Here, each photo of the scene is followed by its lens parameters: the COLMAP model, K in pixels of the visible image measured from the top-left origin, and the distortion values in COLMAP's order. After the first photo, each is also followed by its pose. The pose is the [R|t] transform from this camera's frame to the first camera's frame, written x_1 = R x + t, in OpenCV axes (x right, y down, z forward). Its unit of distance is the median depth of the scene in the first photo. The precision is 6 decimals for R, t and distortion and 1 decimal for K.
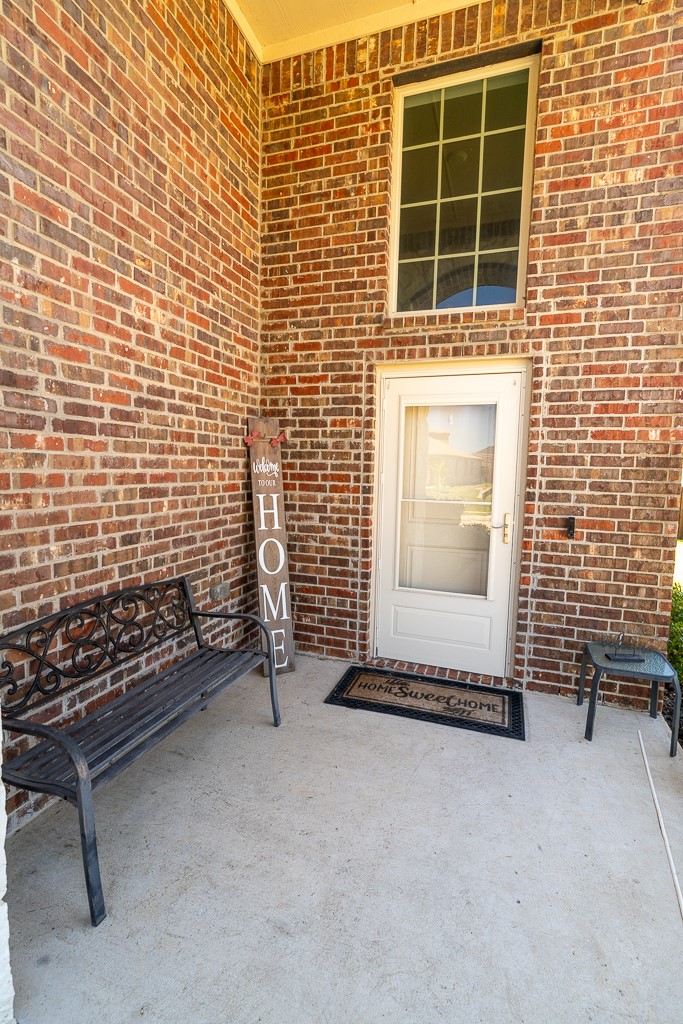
lens RADIAL K [[501.3, 0, 345.1], [0, 501.3, 524.8], [0, 0, 1]] dist [-0.040683, 0.022657]
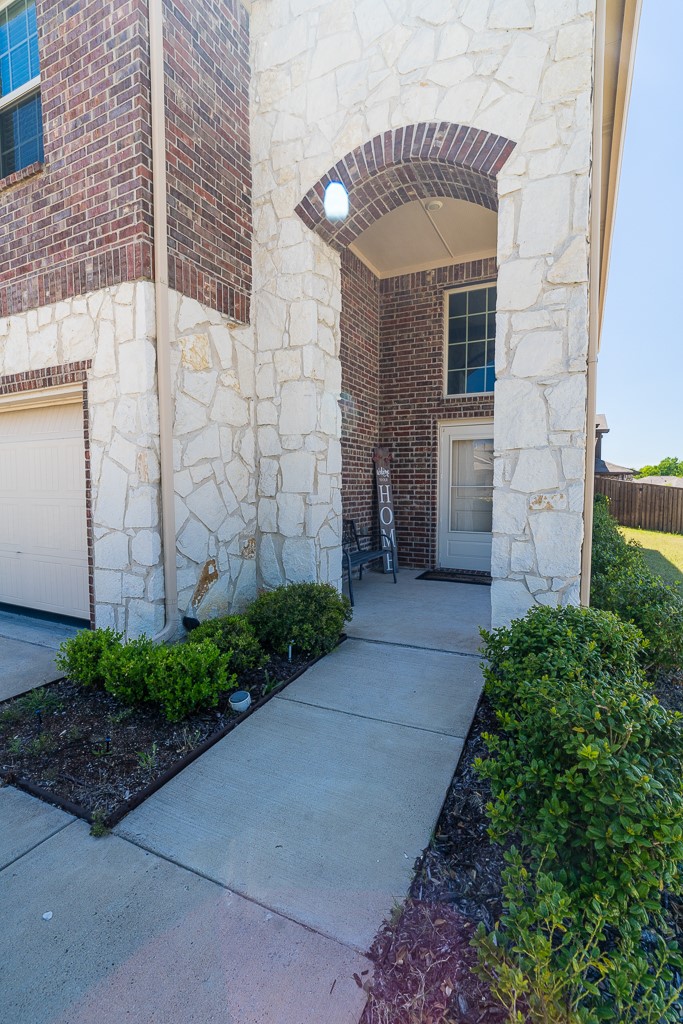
lens RADIAL K [[493.4, 0, 341.2], [0, 493.4, 517.4], [0, 0, 1]] dist [-0.022404, 0.012683]
pose [[0.990443, -0.011342, -0.137457, -0.056038], [0.004300, 0.998668, -0.051418, 0.177669], [0.137857, 0.050336, 0.989172, -1.034872]]
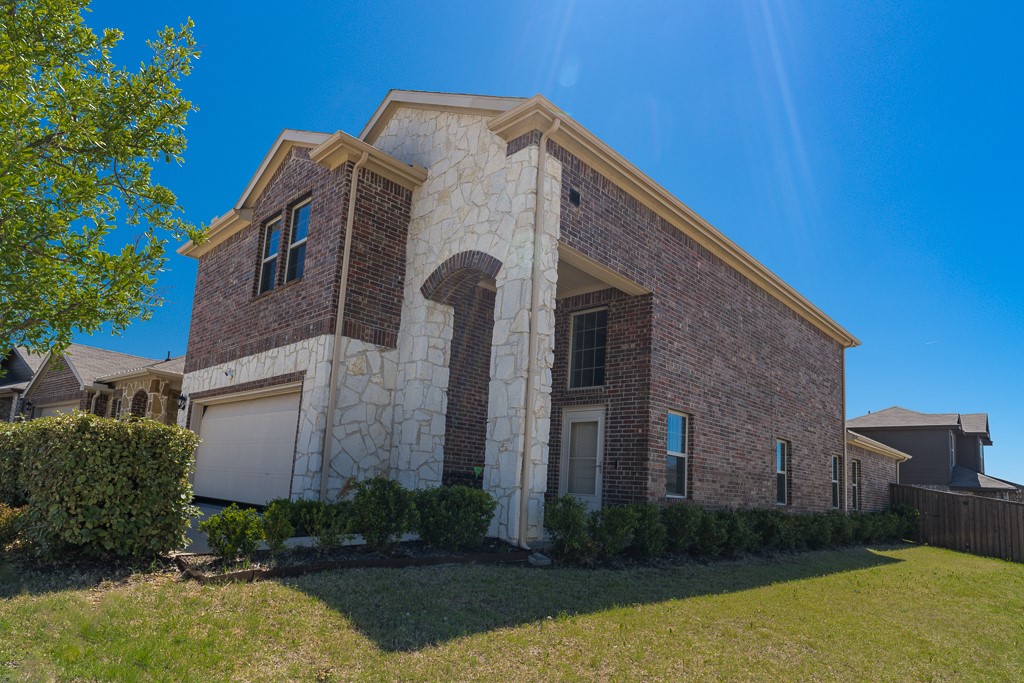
lens RADIAL K [[588.9, 0, 485.5], [0, 588.9, 395.6], [0, 0, 1]] dist [0.000425, -0.000195]
pose [[0.897893, -0.031442, -0.439090, 1.088169], [-0.094123, 0.960667, -0.261264, 0.483855], [0.430034, 0.275916, 0.859617, -1.915544]]
